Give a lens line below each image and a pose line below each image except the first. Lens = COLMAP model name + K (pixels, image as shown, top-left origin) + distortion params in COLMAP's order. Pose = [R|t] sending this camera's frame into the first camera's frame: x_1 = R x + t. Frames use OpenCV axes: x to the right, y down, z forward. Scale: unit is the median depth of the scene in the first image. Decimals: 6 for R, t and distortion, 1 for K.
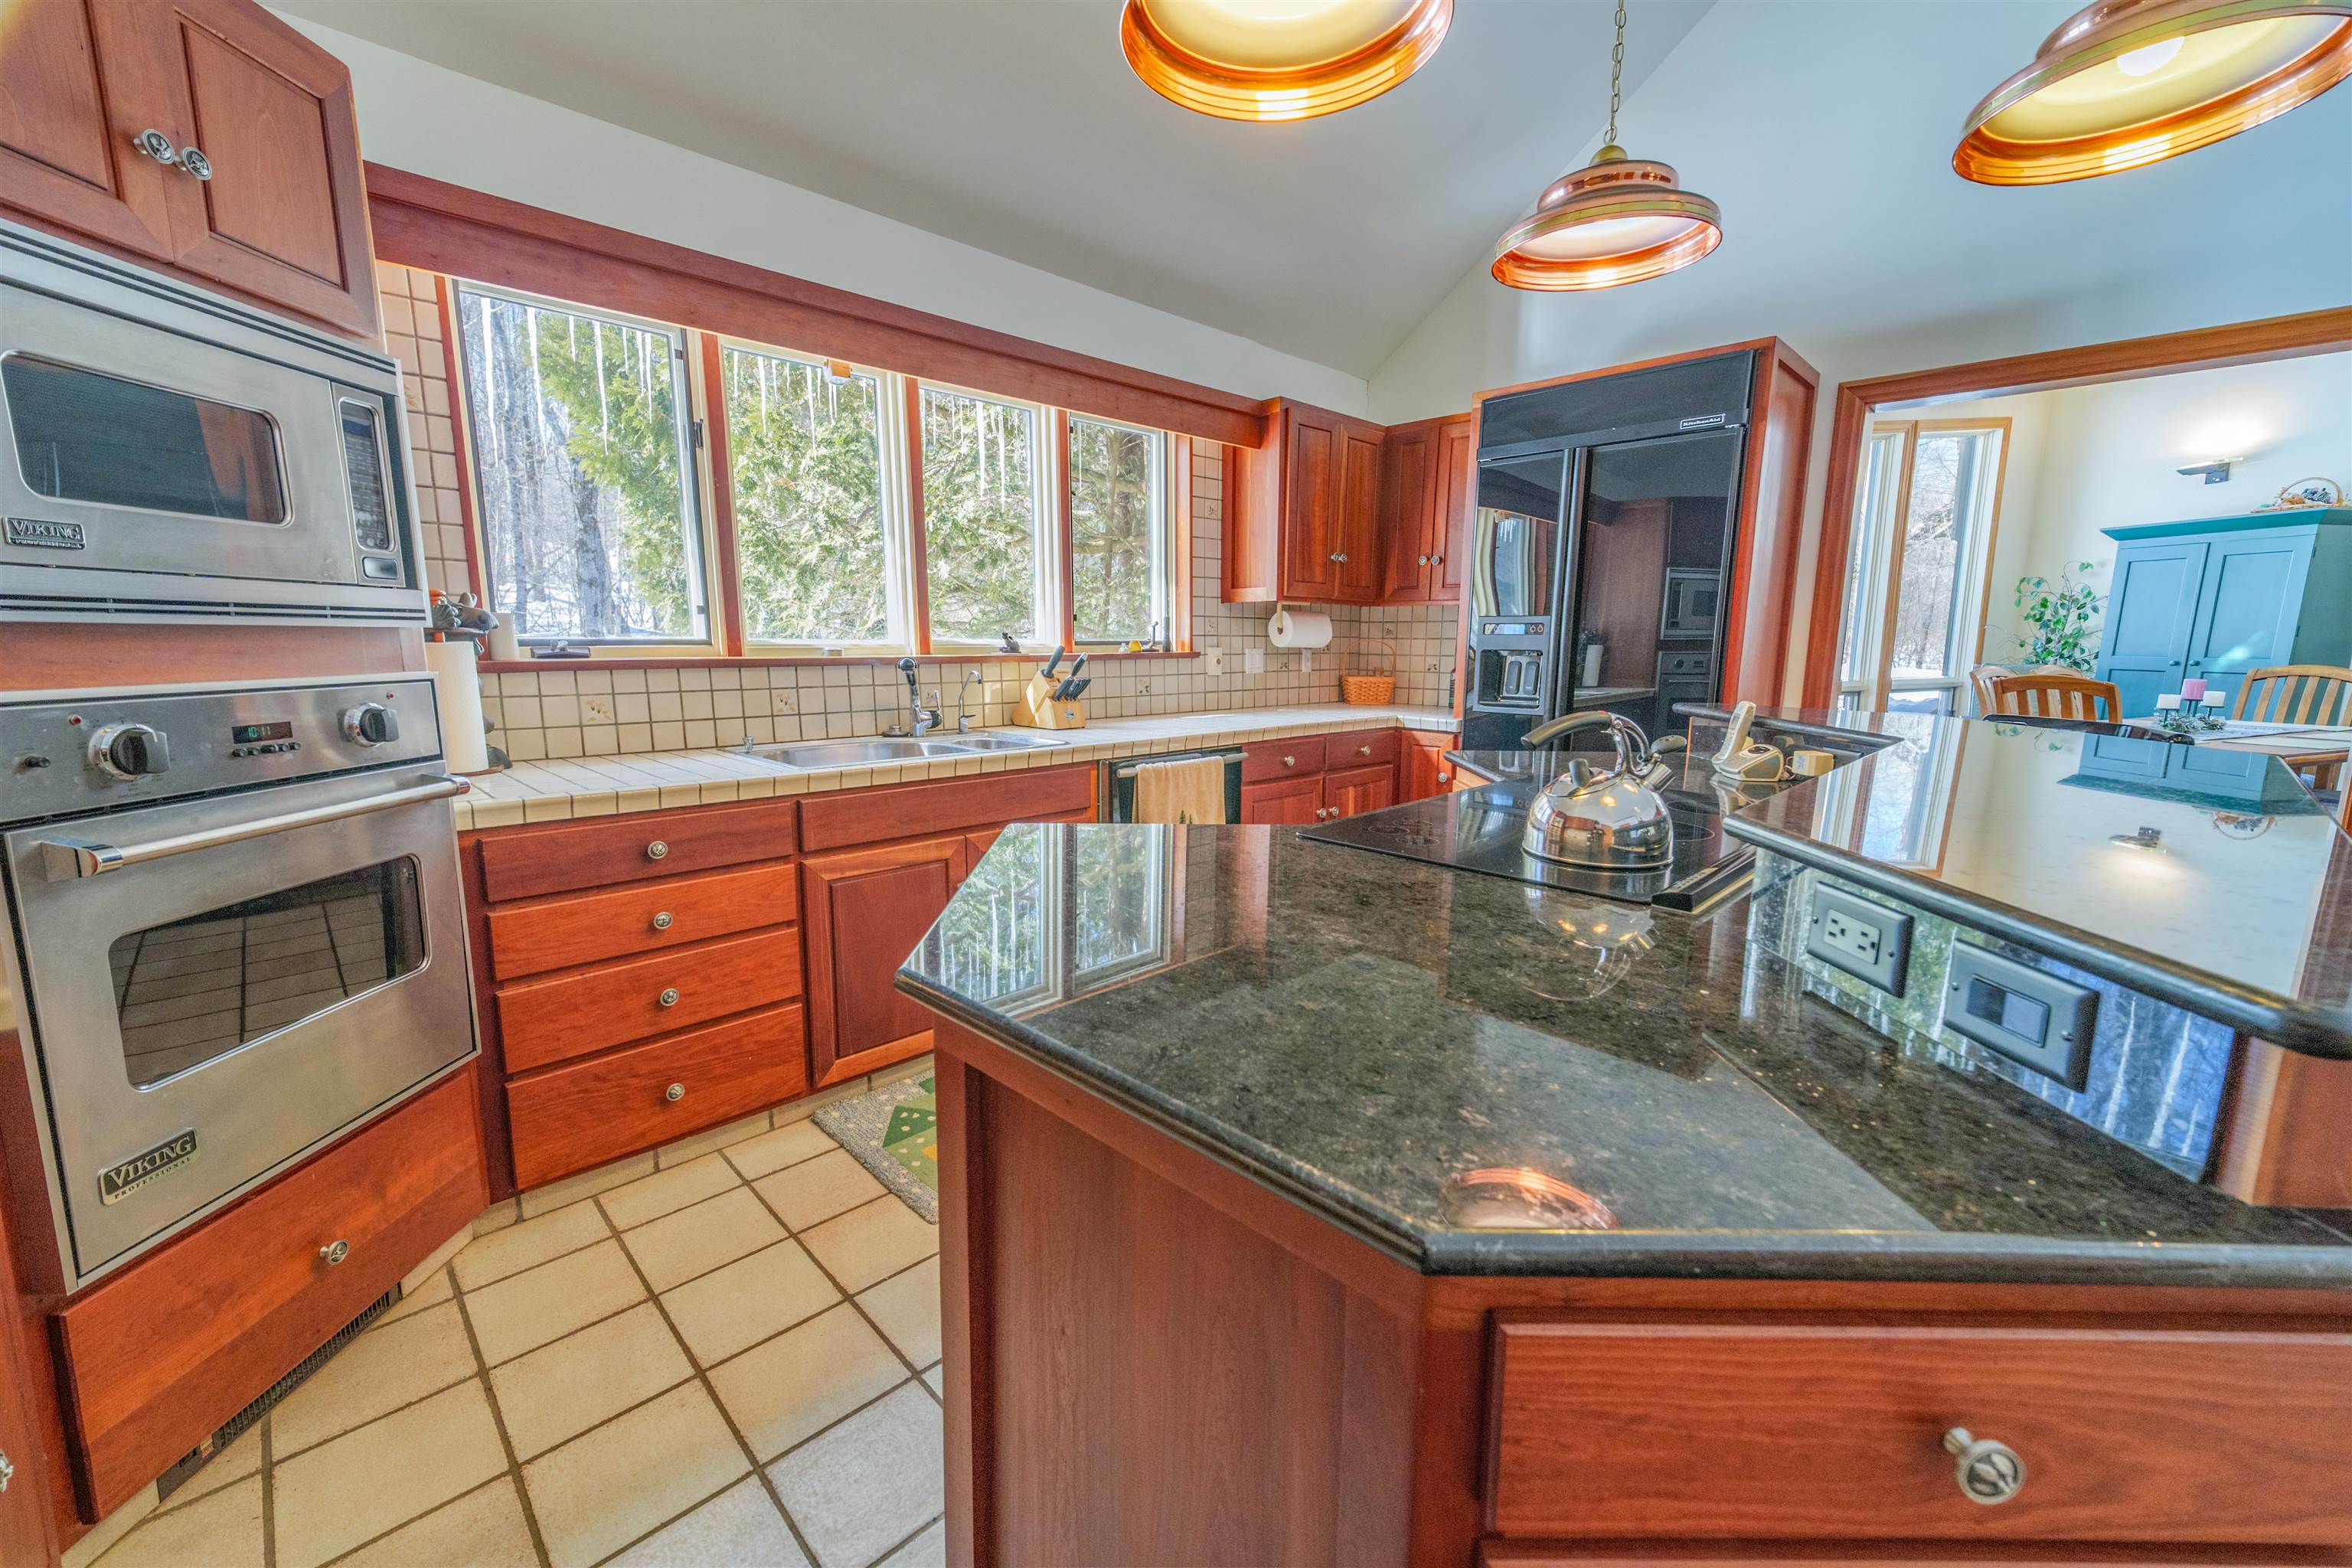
lens RADIAL K [[948.0, 0, 1180.3], [0, 948.0, 782.9], [0, 0, 1]] dist [0.044108, -0.010658]
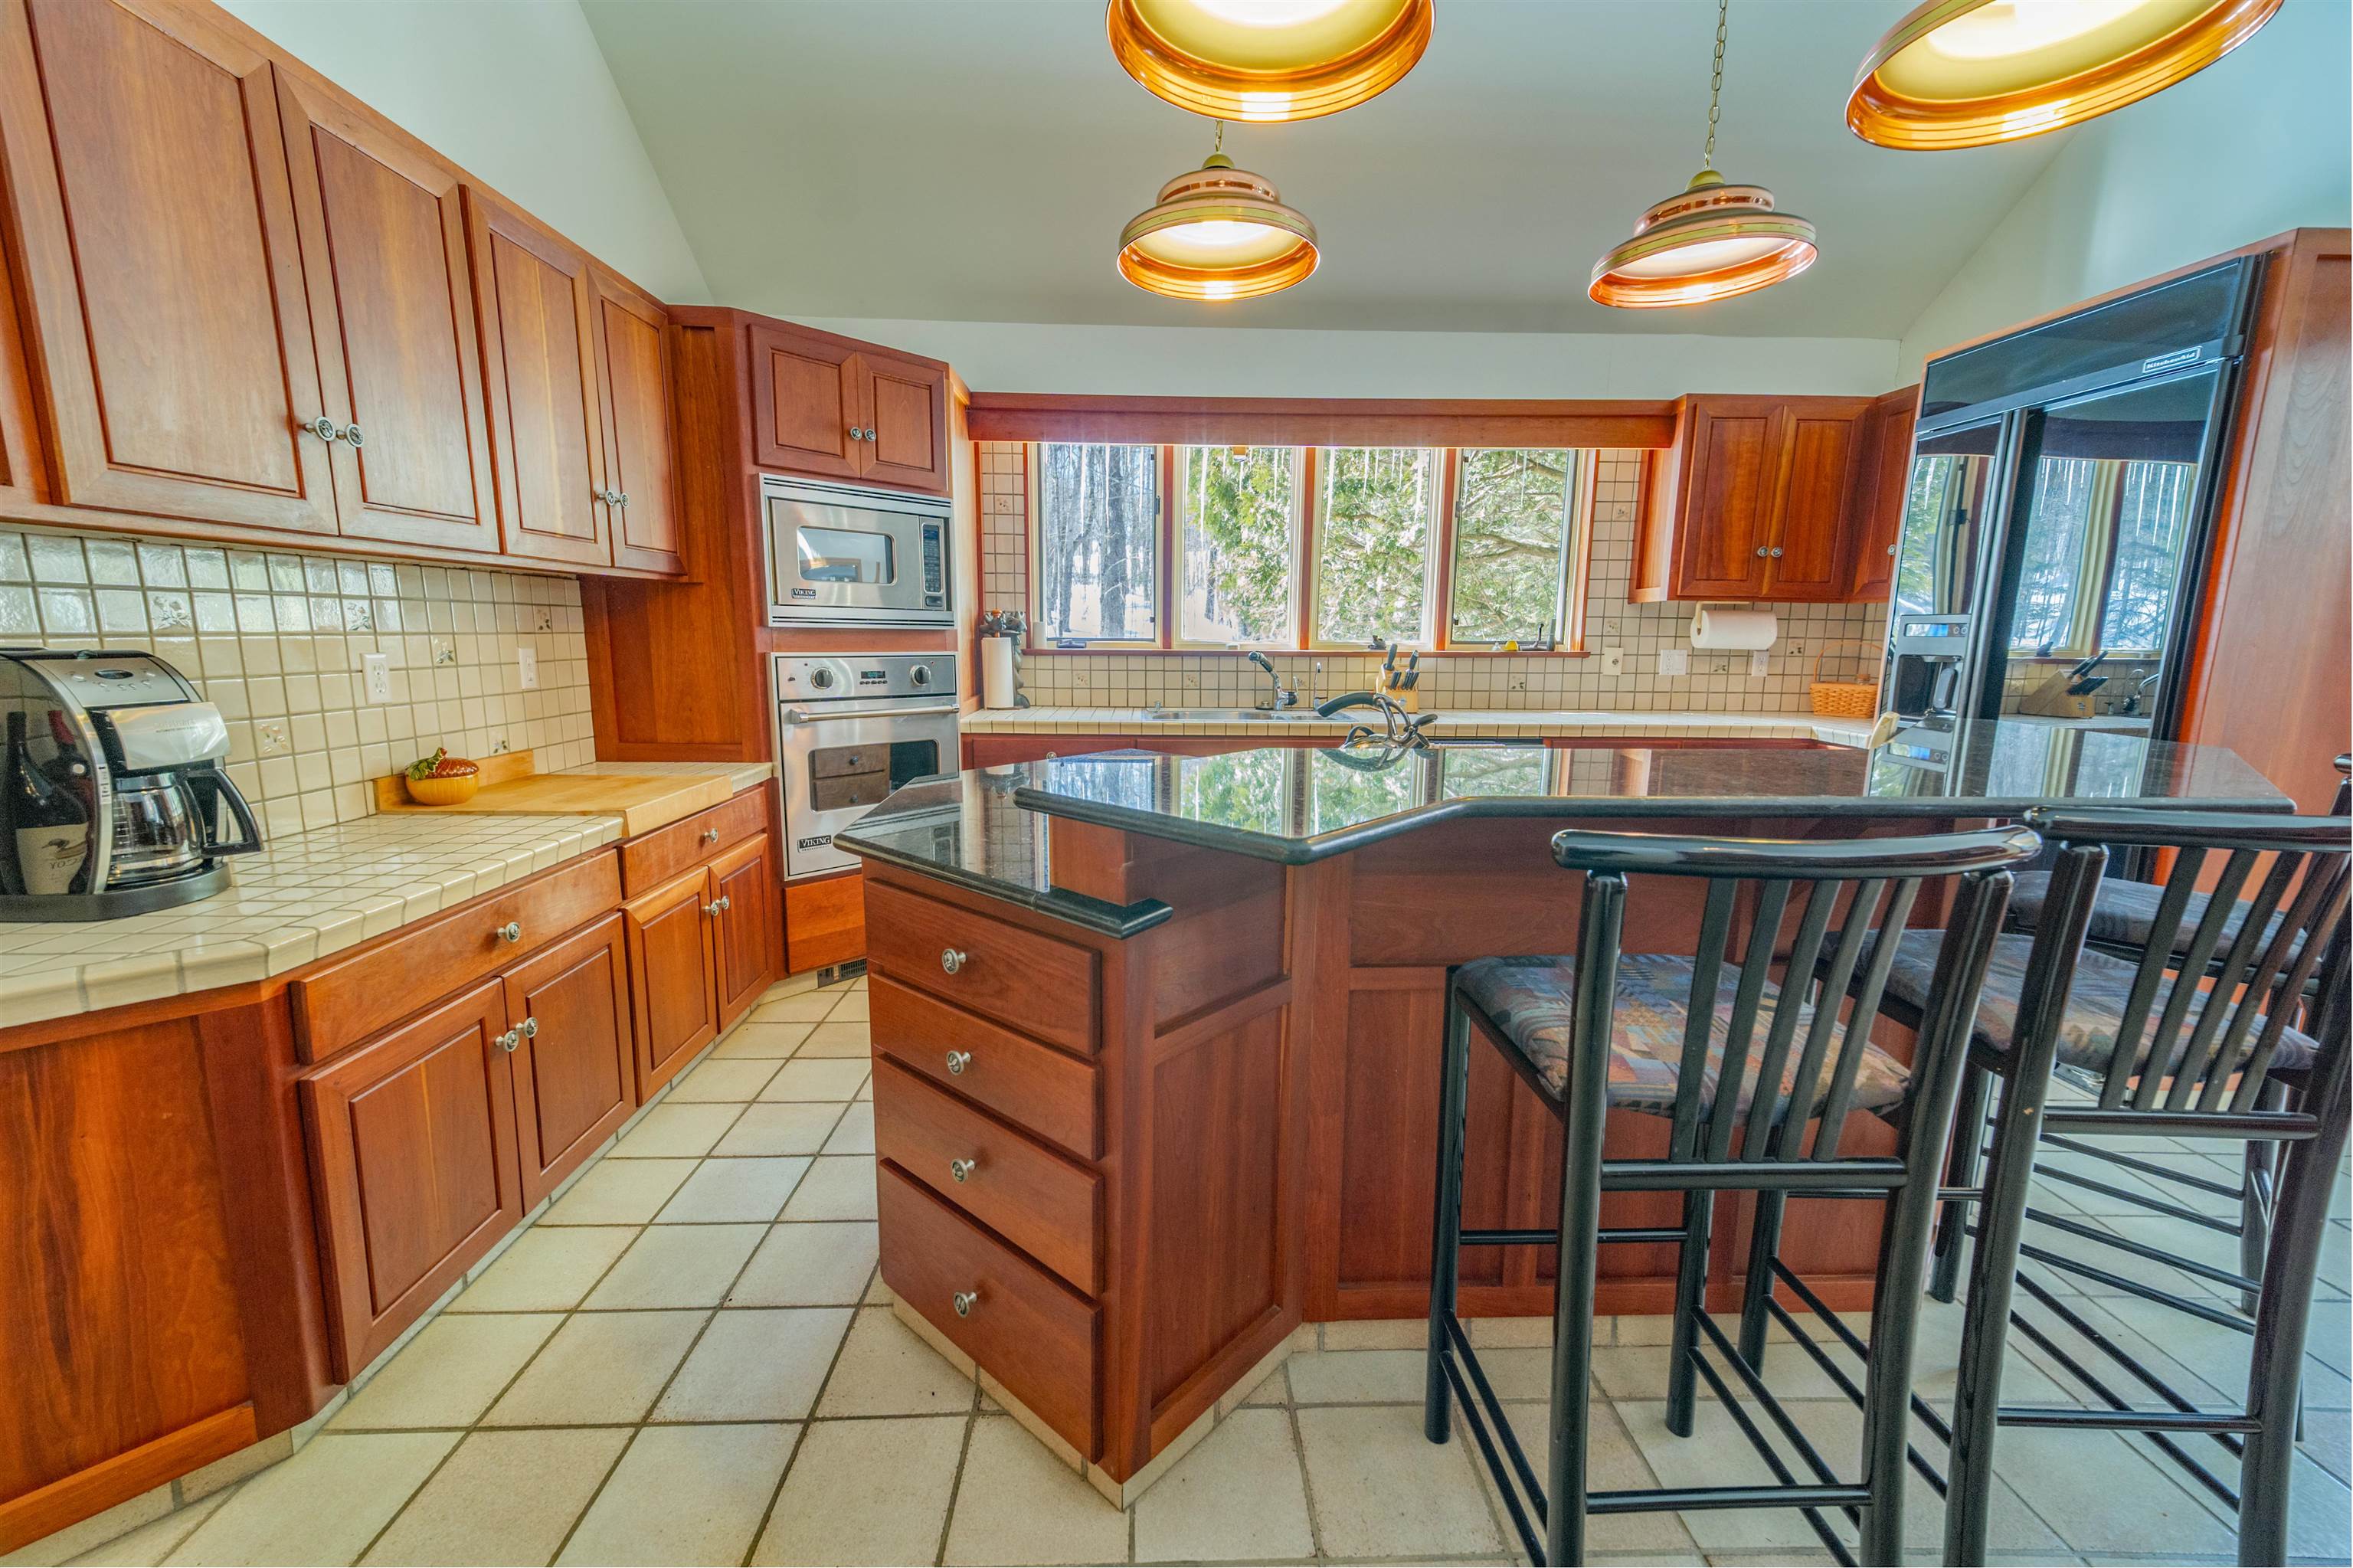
lens RADIAL K [[948.4, 0, 1180.8], [0, 948.4, 782.9], [0, 0, 1]] dist [0.044108, -0.010658]
pose [[0.739087, 0.107779, -0.664932, 0.484497], [-0.110705, 0.993129, 0.037926, 0.015917], [0.664451, 0.045580, 0.745941, -0.079260]]
